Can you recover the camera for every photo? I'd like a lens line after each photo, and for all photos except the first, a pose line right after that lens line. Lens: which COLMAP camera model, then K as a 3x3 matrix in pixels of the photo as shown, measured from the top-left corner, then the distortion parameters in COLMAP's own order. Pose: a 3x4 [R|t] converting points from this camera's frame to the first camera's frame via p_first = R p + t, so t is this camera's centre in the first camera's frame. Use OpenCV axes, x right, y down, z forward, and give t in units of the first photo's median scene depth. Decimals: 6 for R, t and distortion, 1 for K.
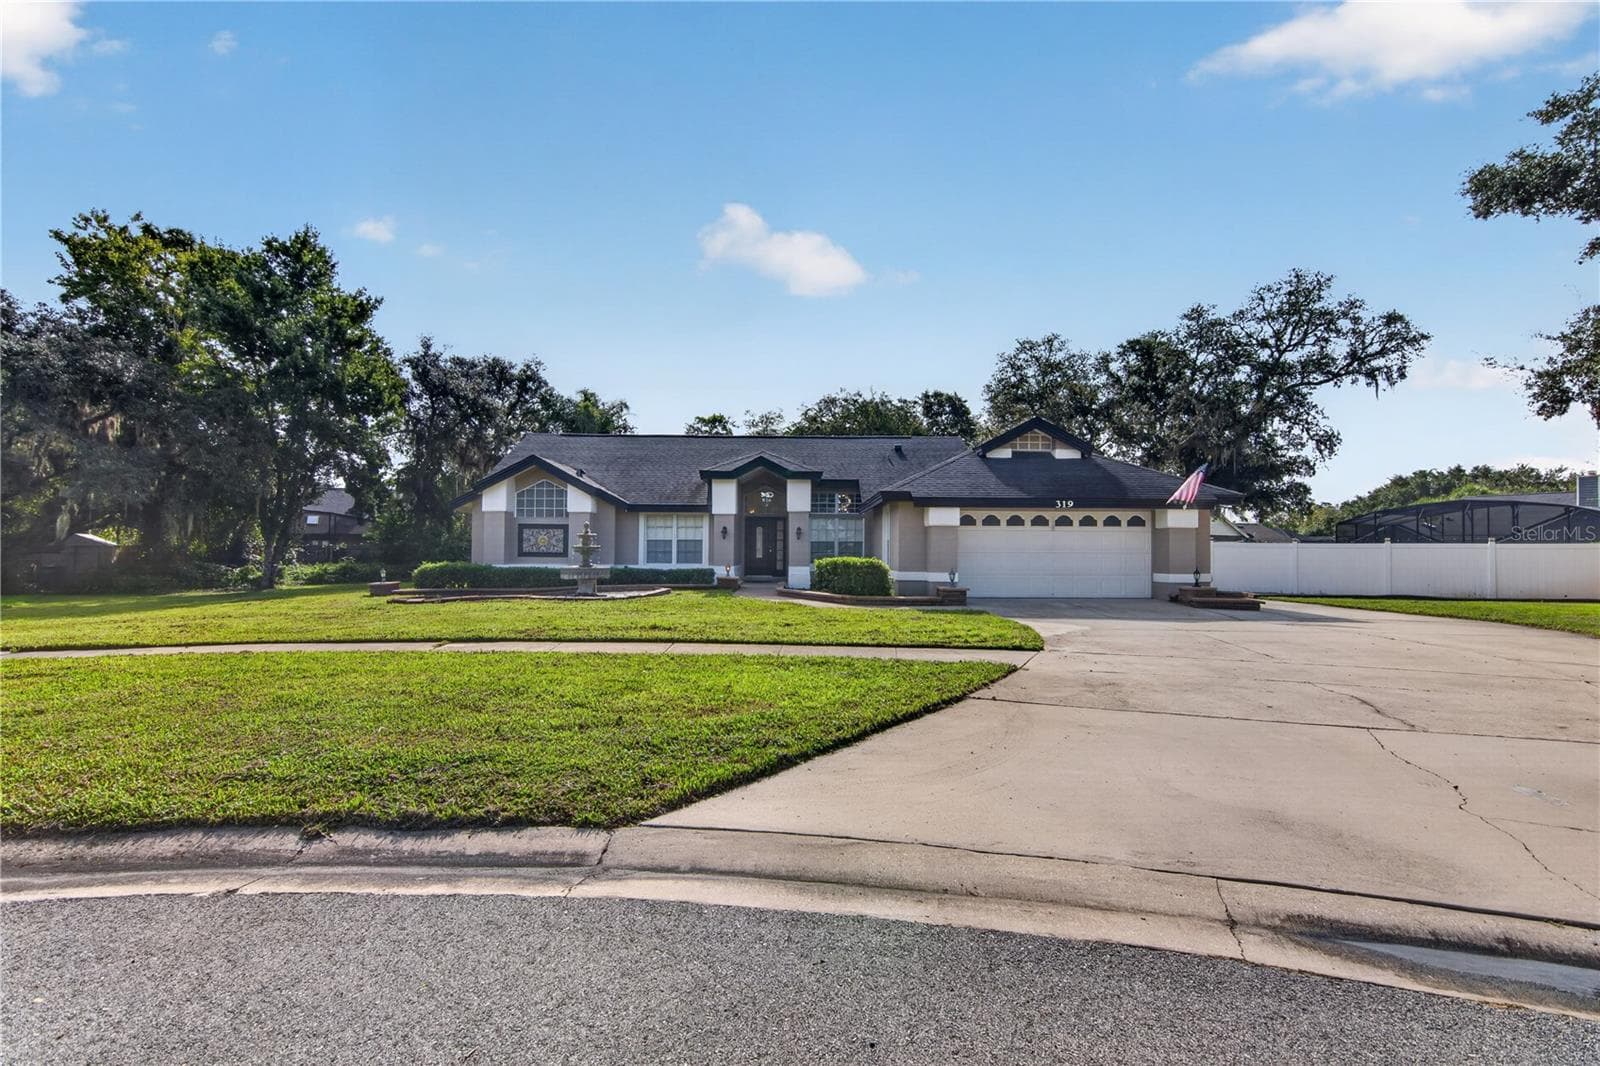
lens RADIAL K [[771.4, 0, 800.0], [0, 771.4, 533.0], [0, 0, 1]] dist [0.000561, -0.000200]
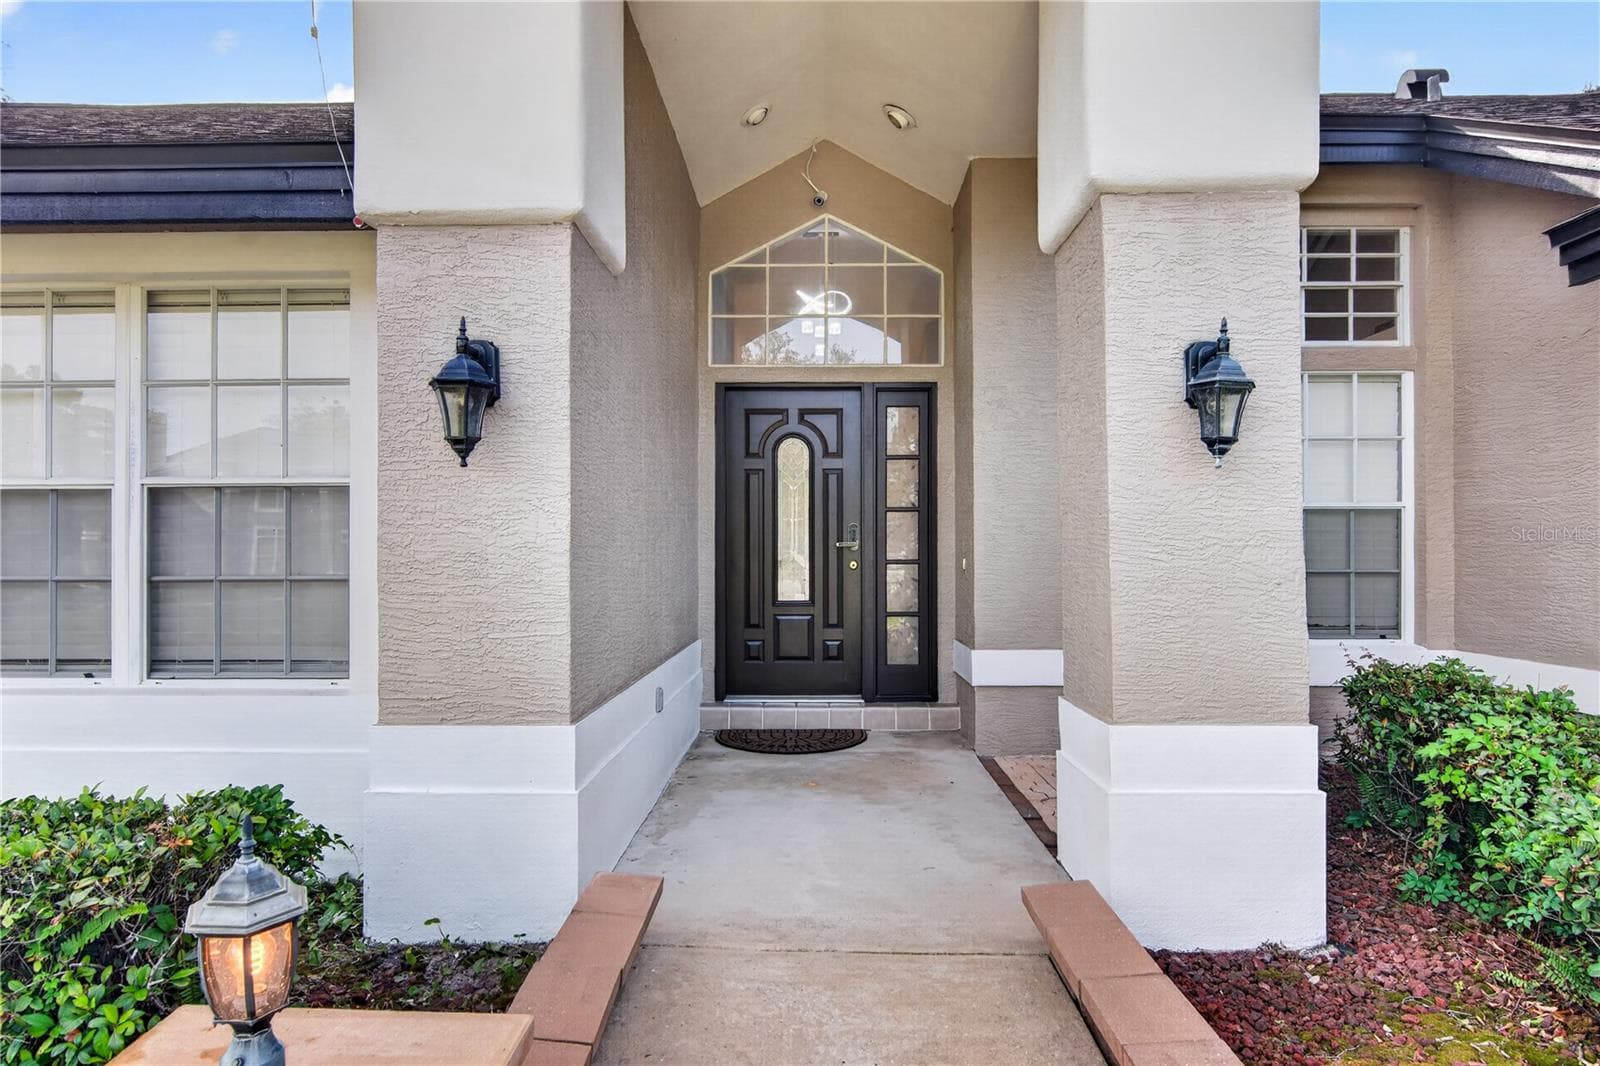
lens RADIAL K [[929.2, 0, 799.3], [0, 929.2, 552.0], [0, 0, 1]] dist [0.000206, -0.000147]
pose [[0.999681, -0.005815, -0.024562, -0.035968], [0.006176, 0.999874, 0.014655, 0.013194], [0.024474, -0.014802, 0.999591, 0.604550]]
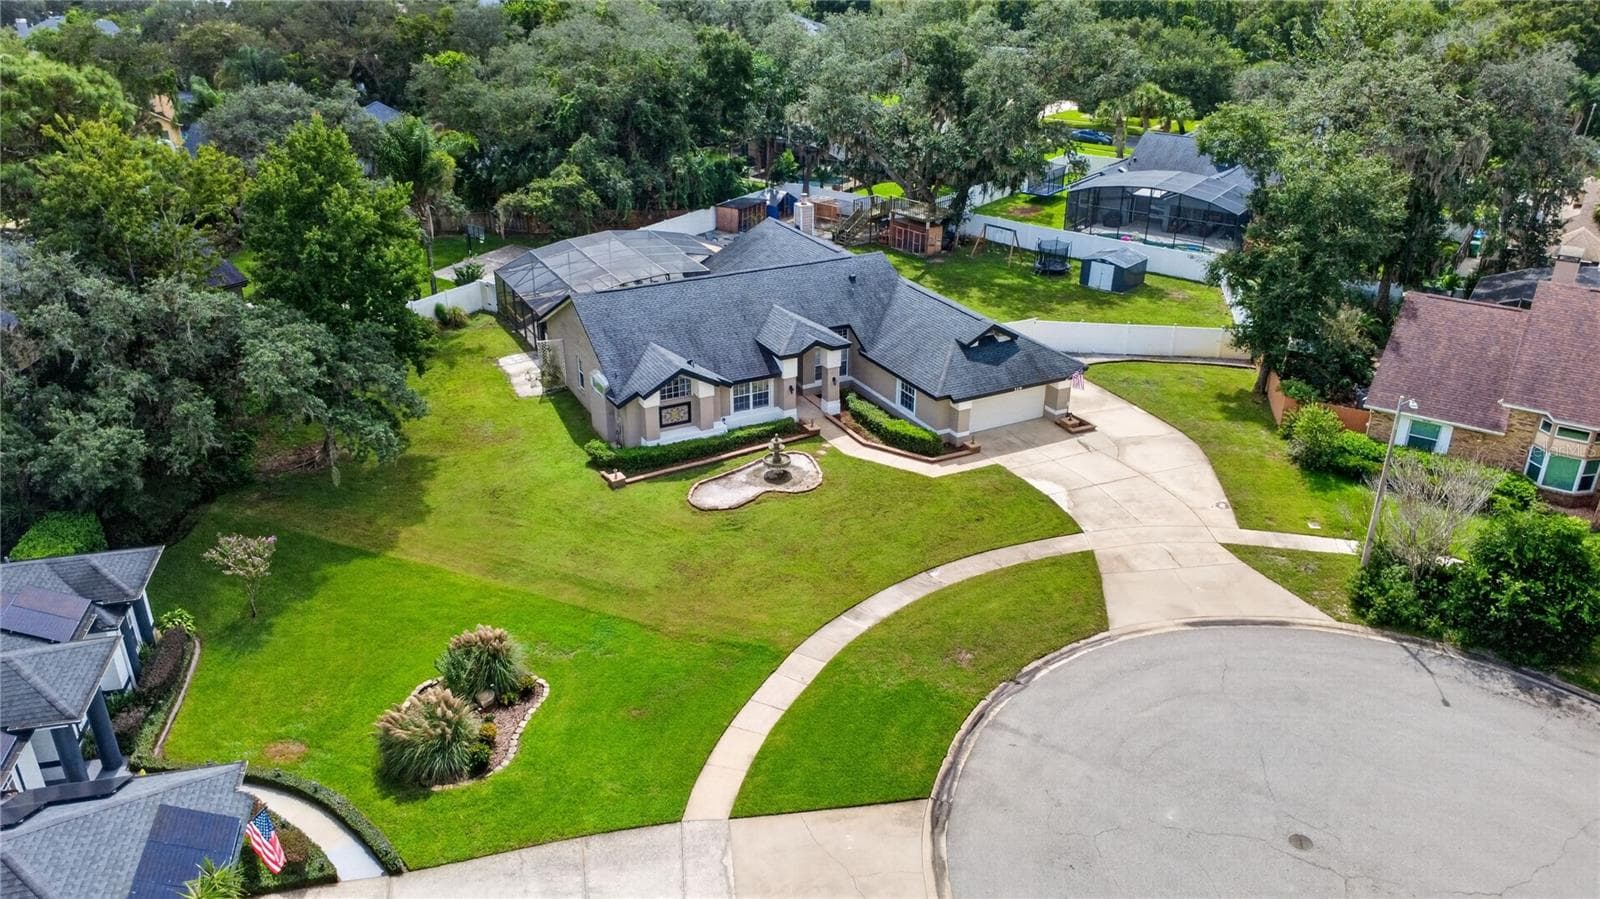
lens RADIAL K [[1173.7, 0, 800.0], [0, 1173.7, 449.5], [0, 0, 1]] dist [-0.000120, -0.003996]
pose [[0.886074, -0.196933, 0.419631, -0.729714], [-0.008289, 0.898391, 0.439118, -0.616018], [-0.463469, -0.392570, 0.794409, -0.595468]]
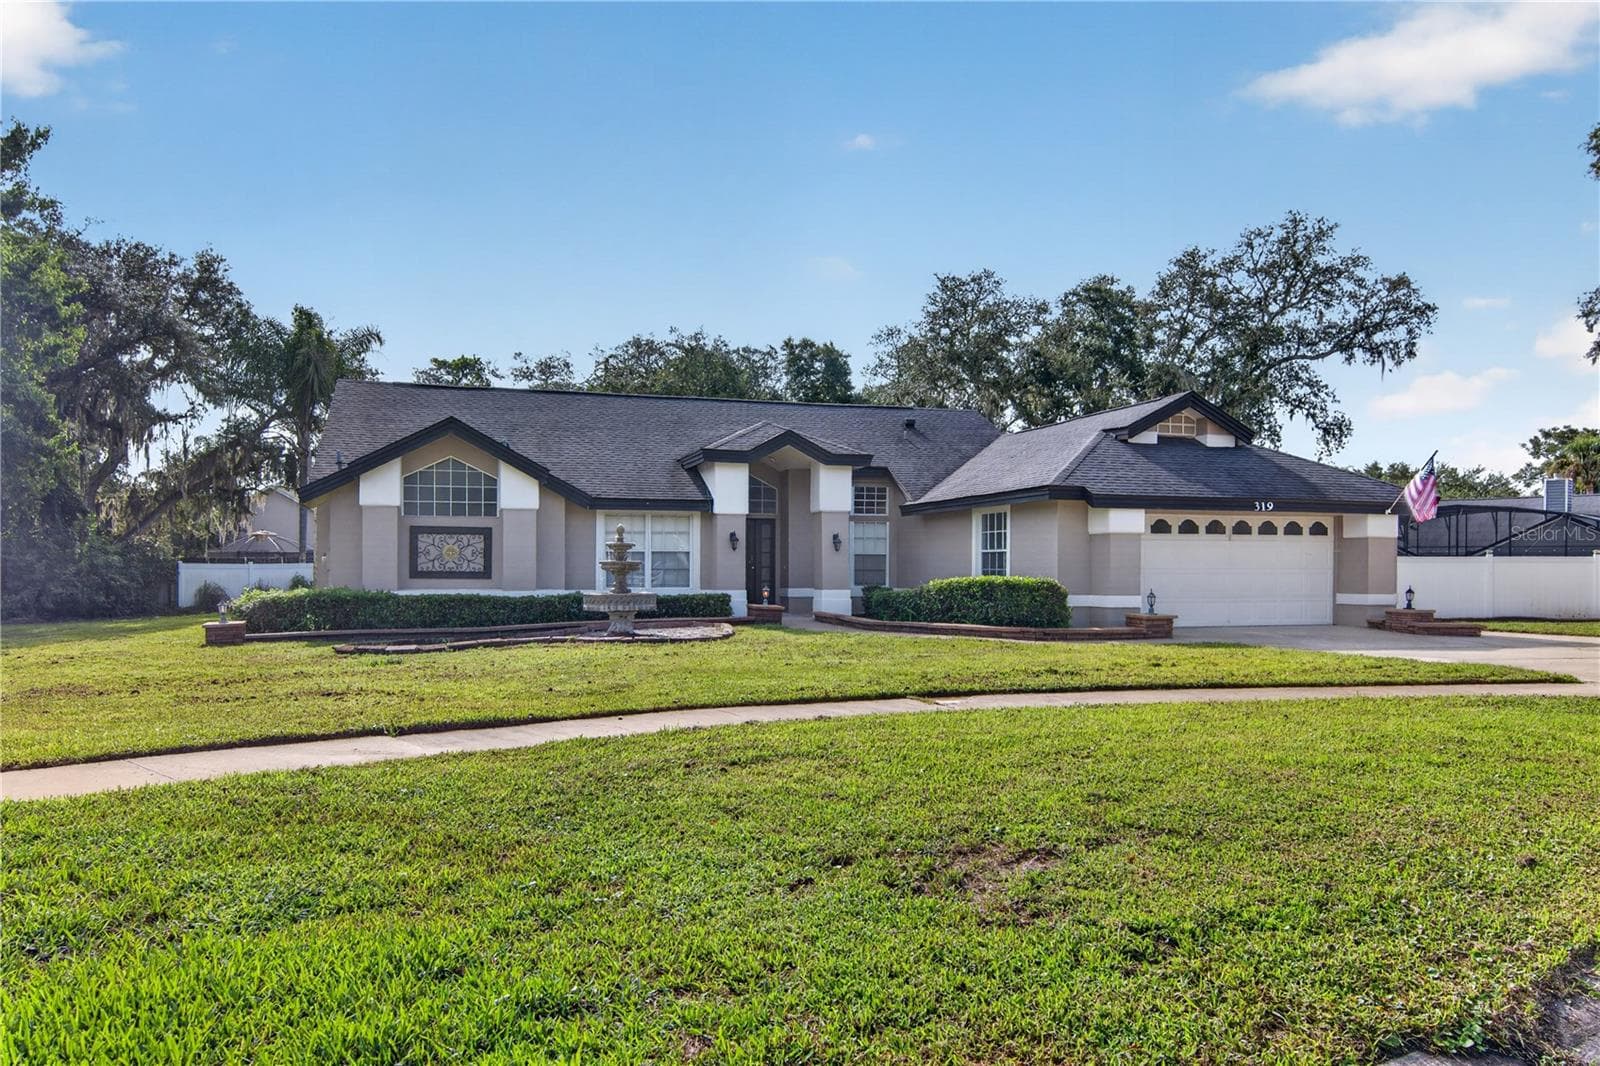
lens RADIAL K [[1141.0, 0, 794.3], [0, 1141.0, 585.9], [0, 0, 1]] dist [-0.000007, -0.000385]
pose [[0.957823, -0.007771, 0.287255, -0.230275], [-0.003215, 0.999282, 0.037754, 0.000492], [-0.287342, -0.037085, 0.957110, 0.012357]]
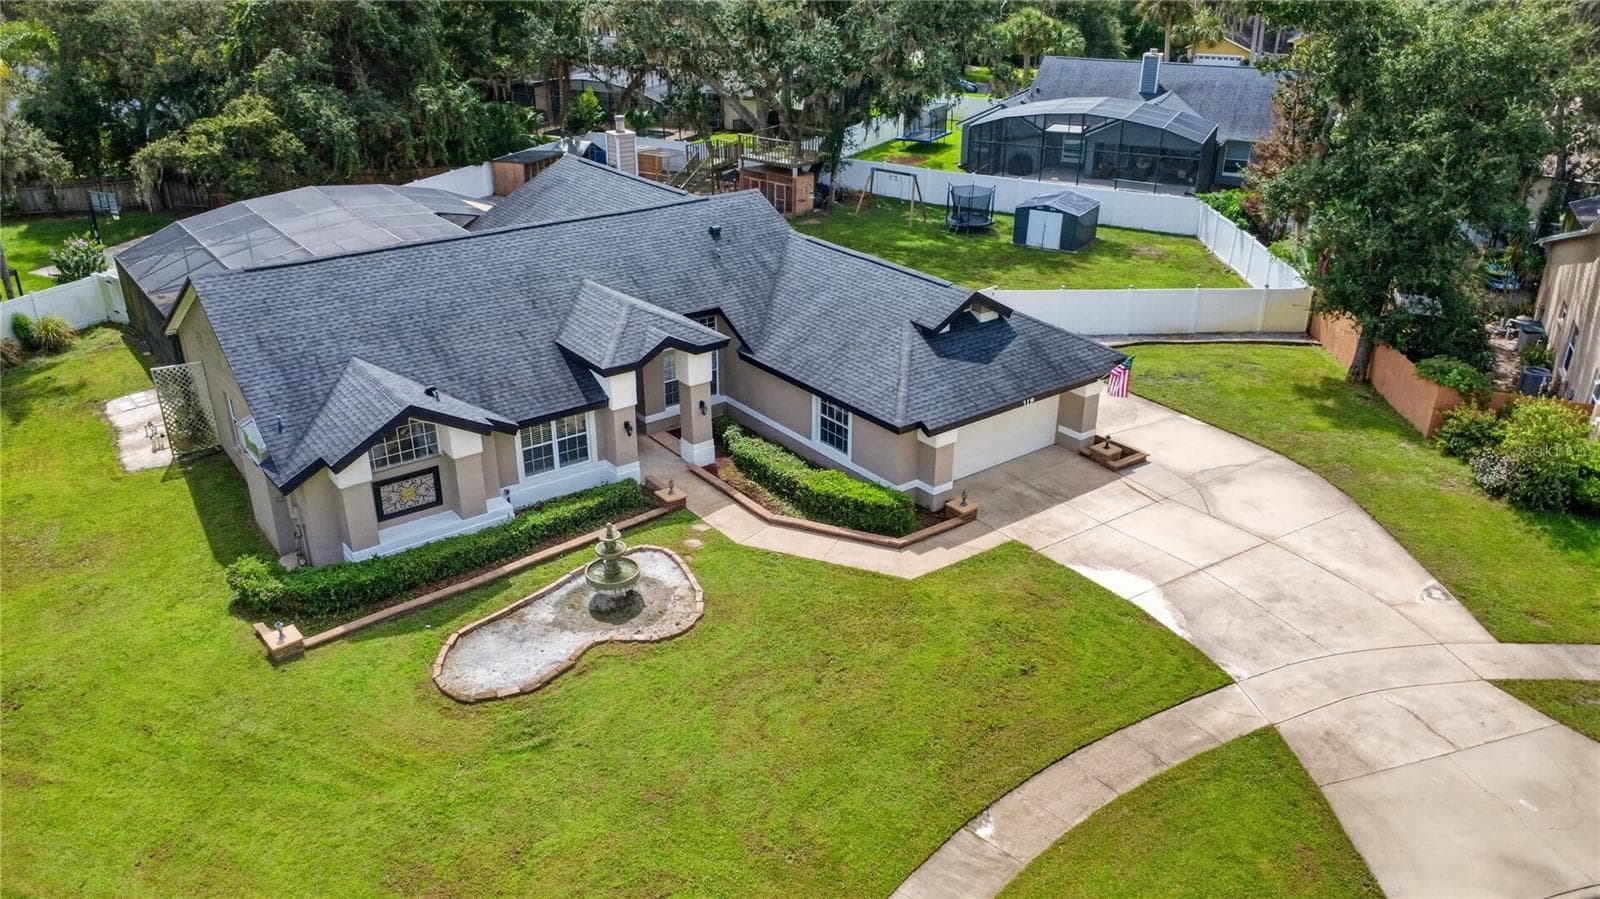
lens RADIAL K [[1173.7, 0, 800.0], [0, 1173.7, 449.5], [0, 0, 1]] dist [-0.000120, -0.003996]
pose [[0.796471, -0.255174, 0.548198, -0.445360], [-0.011460, 0.900063, 0.435609, -0.365492], [-0.604568, -0.353233, 0.713949, -0.016766]]
